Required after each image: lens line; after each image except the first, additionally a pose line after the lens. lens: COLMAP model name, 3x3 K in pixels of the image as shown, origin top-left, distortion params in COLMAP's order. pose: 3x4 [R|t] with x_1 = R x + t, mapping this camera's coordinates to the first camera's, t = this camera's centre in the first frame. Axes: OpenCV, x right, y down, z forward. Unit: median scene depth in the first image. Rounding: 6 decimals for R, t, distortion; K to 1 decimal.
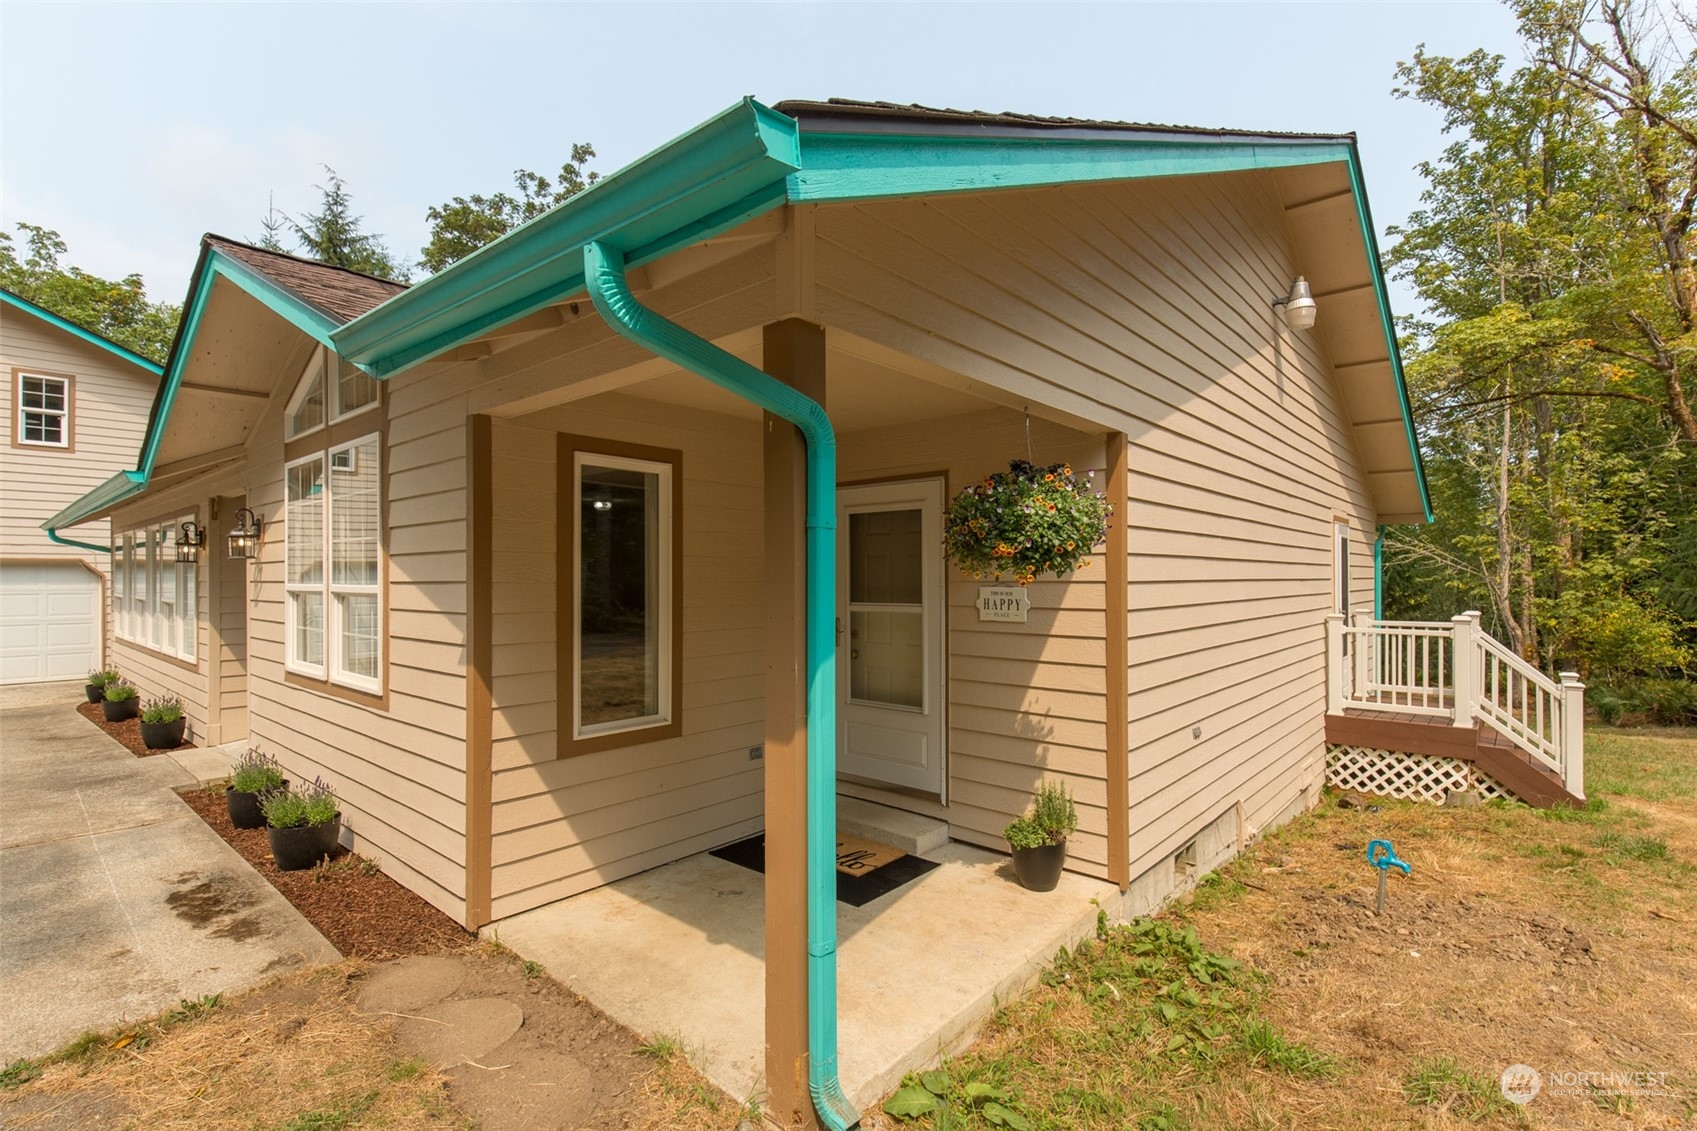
lens RADIAL K [[776.4, 0, 853.8], [0, 776.4, 573.7], [0, 0, 1]] dist [-0.000247, -0.000078]
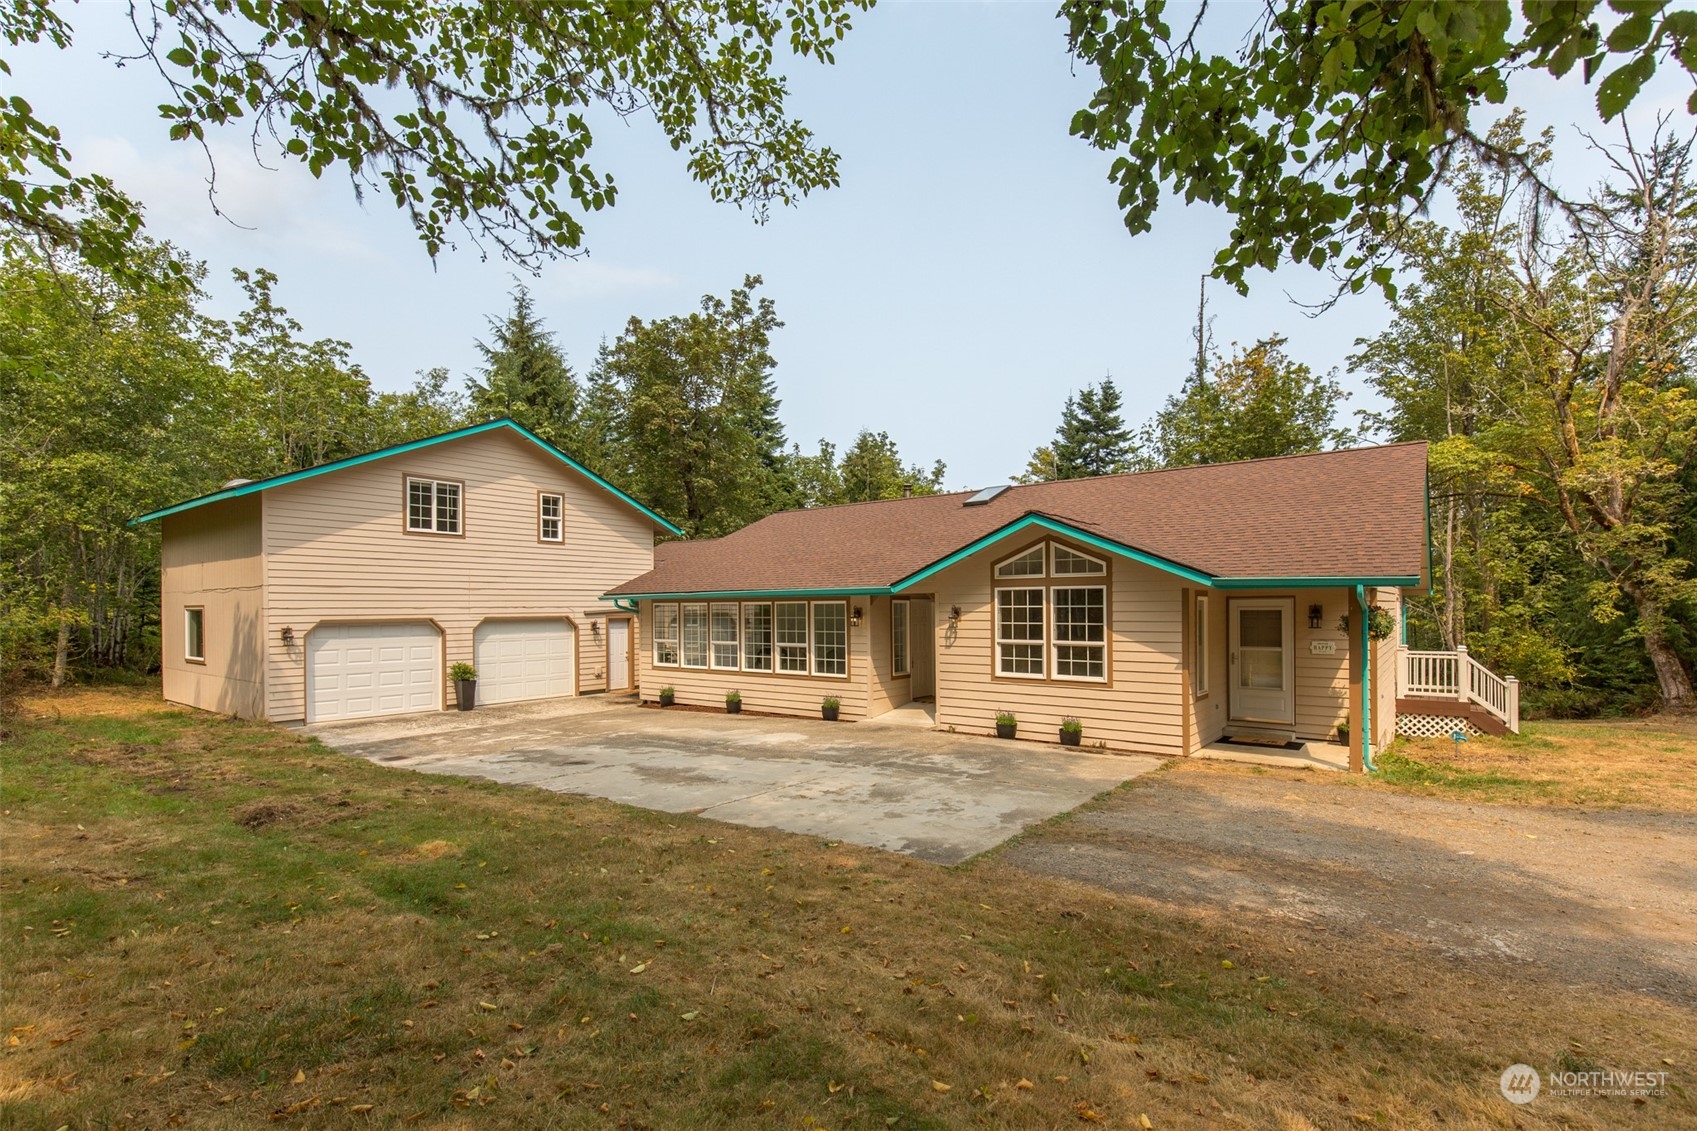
lens RADIAL K [[757.7, 0, 874.1], [0, 757.7, 608.6], [0, 0, 1]] dist [-0.001822, -0.000519]
pose [[0.997637, -0.003837, 0.068602, -0.401533], [0.003497, 0.999981, 0.005080, -0.029924], [-0.068621, -0.004828, 0.997631, -0.395328]]
